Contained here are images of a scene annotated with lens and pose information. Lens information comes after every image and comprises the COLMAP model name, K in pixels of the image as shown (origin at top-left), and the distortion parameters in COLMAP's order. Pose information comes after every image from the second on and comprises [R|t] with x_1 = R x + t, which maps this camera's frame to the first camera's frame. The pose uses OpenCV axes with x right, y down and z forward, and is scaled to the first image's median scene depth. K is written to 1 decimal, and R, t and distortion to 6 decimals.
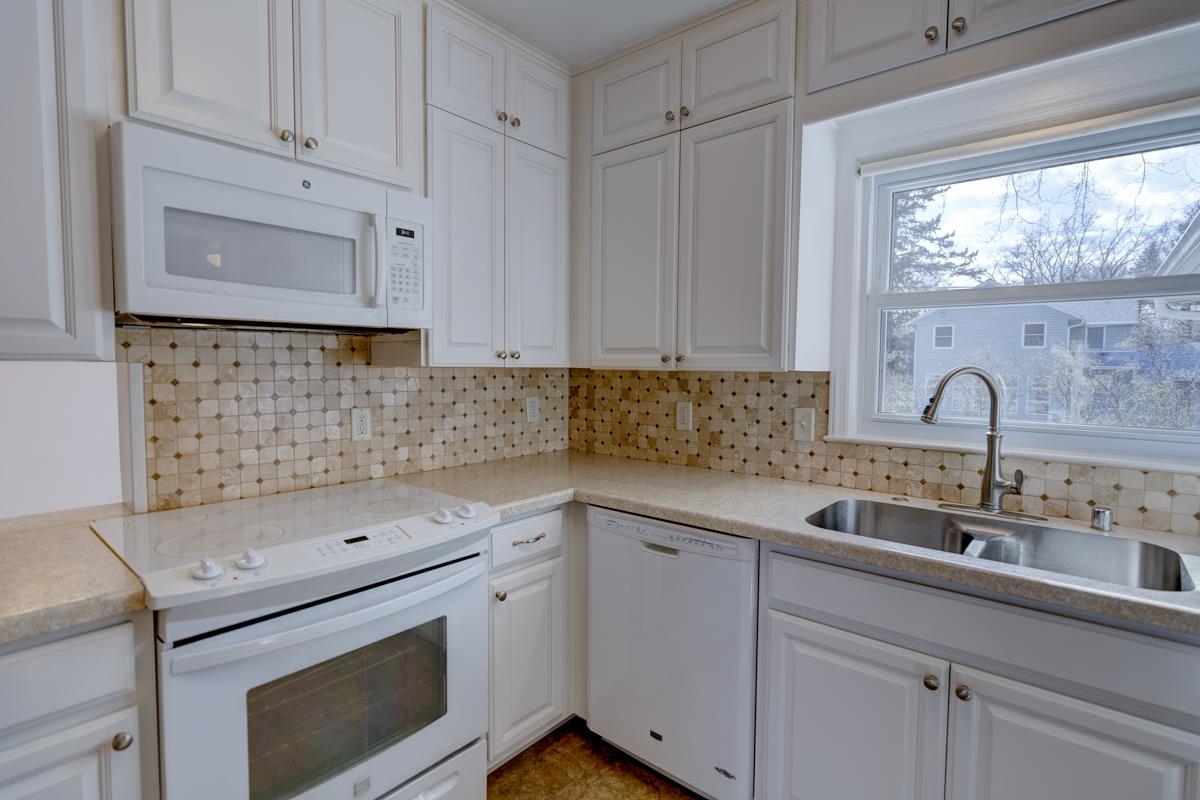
lens RADIAL K [[580.2, 0, 605.9], [0, 580.2, 394.5], [0, 0, 1]] dist [-0.001138, -0.000014]
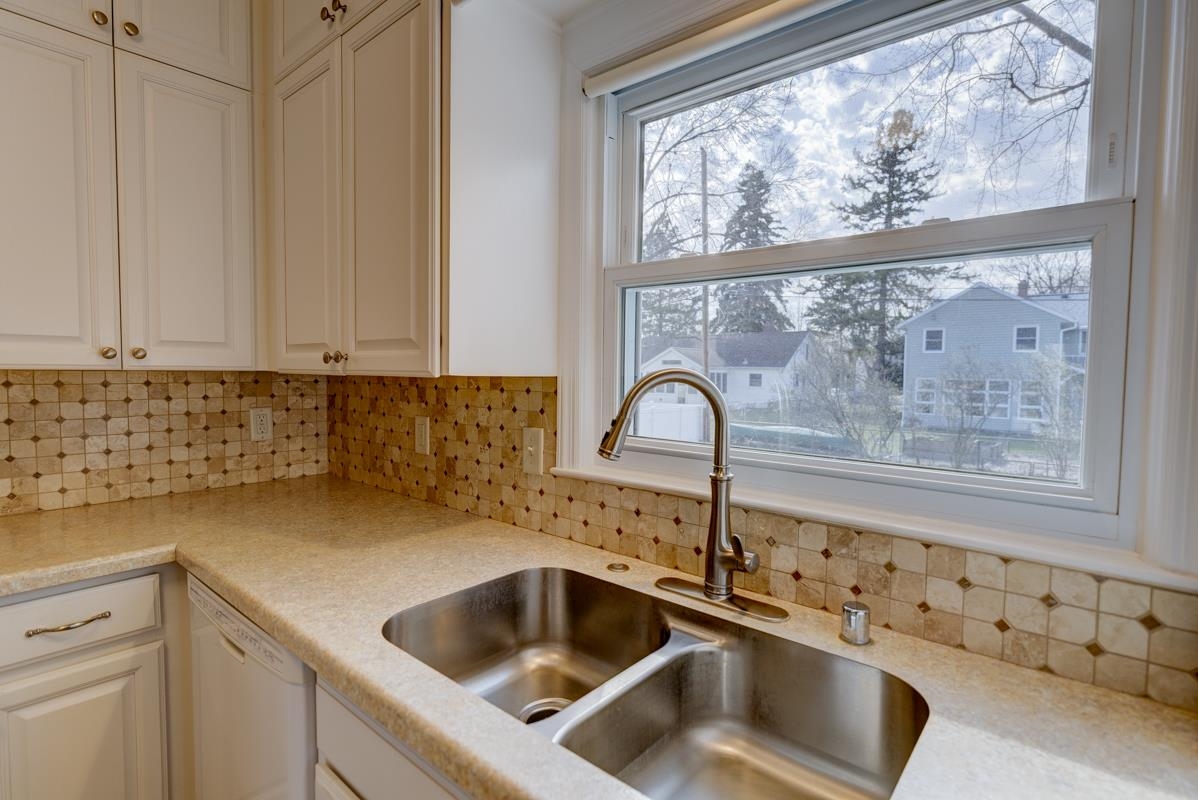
lens RADIAL K [[578.5, 0, 604.6], [0, 578.5, 396.8], [0, 0, 1]] dist [-0.002007, 0.000186]
pose [[0.999982, 0.001920, -0.005680, 0.438210], [-0.001933, 0.999995, -0.002381, -0.013475], [0.005675, 0.002392, 0.999981, 0.290369]]
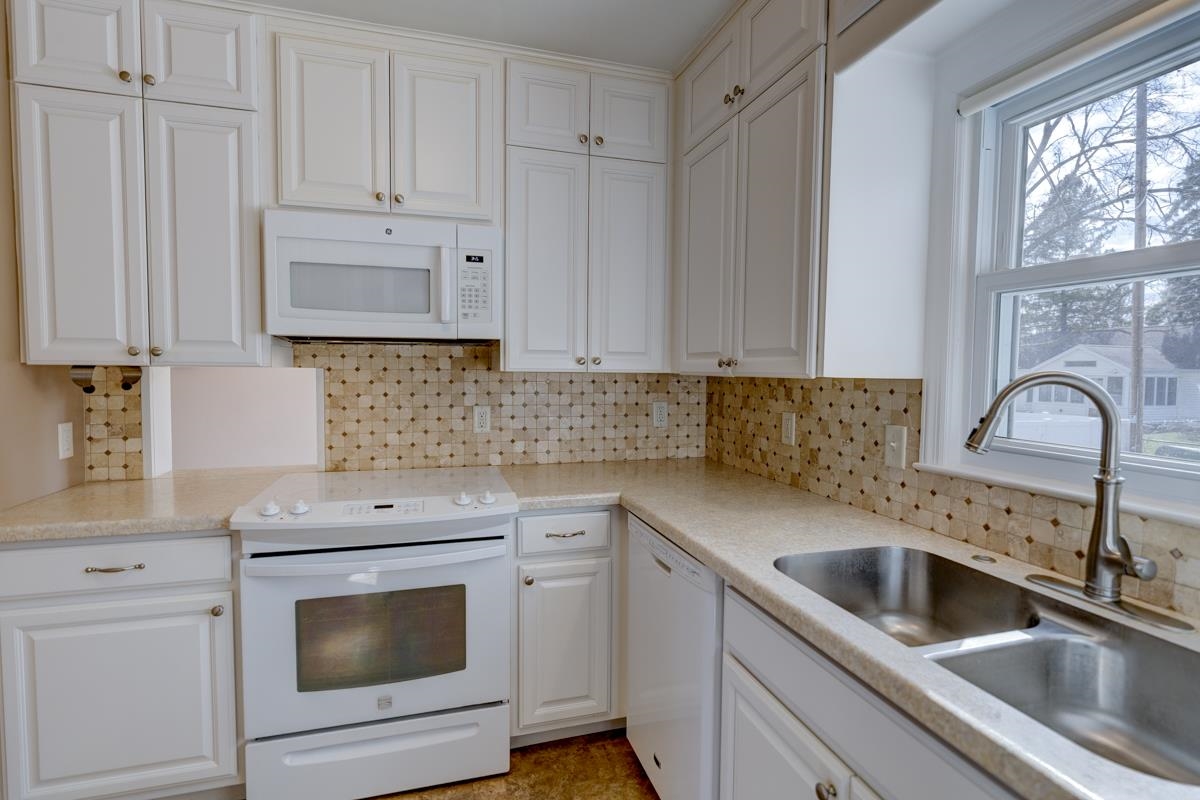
lens RADIAL K [[580.5, 0, 604.7], [0, 580.5, 395.7], [0, 0, 1]] dist [0.000697, 0.000035]
pose [[0.837791, 0.025032, -0.545417, 0.443378], [-0.029968, 0.999551, -0.000157, -0.004982], [0.545168, 0.016476, 0.838165, 0.127045]]
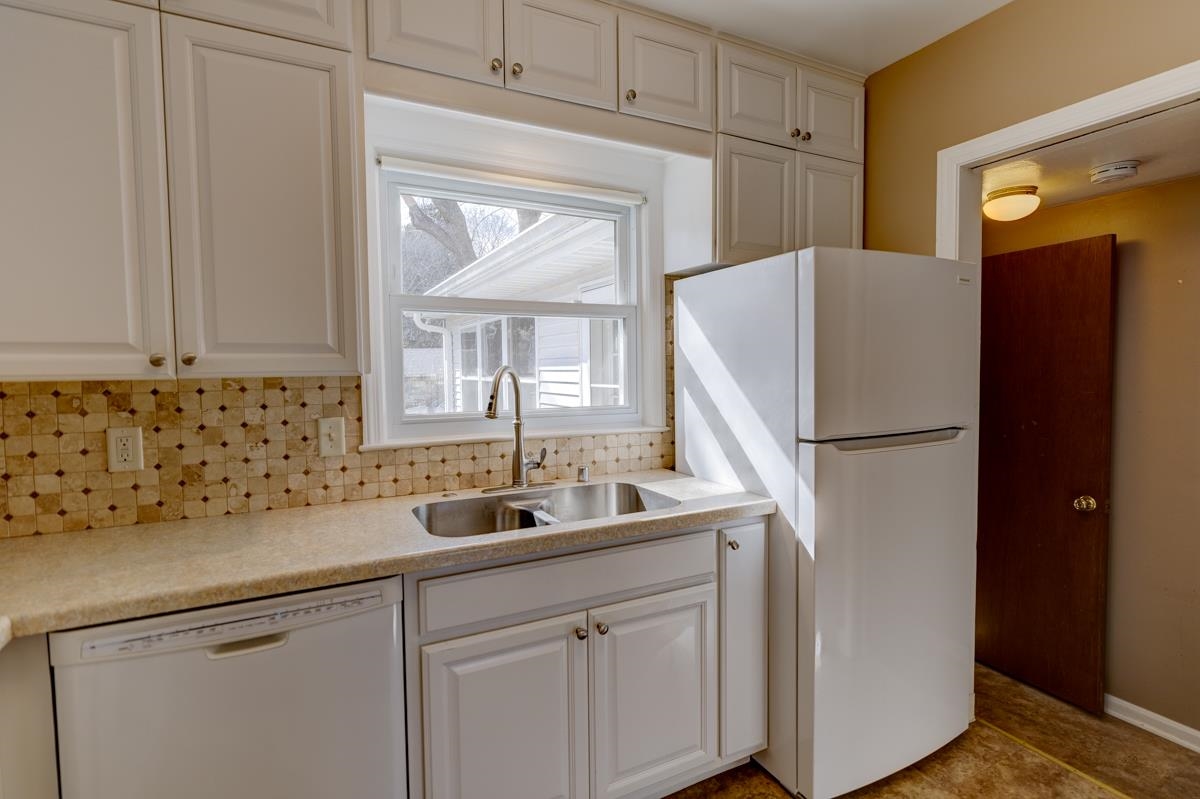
lens RADIAL K [[580.5, 0, 604.7], [0, 580.5, 395.2], [0, 0, 1]] dist [0.000697, 0.000035]
pose [[0.385213, -0.058170, 0.920993, -0.295738], [0.060603, 0.997452, 0.037652, -0.017927], [-0.920836, 0.041311, 0.387756, 0.293810]]
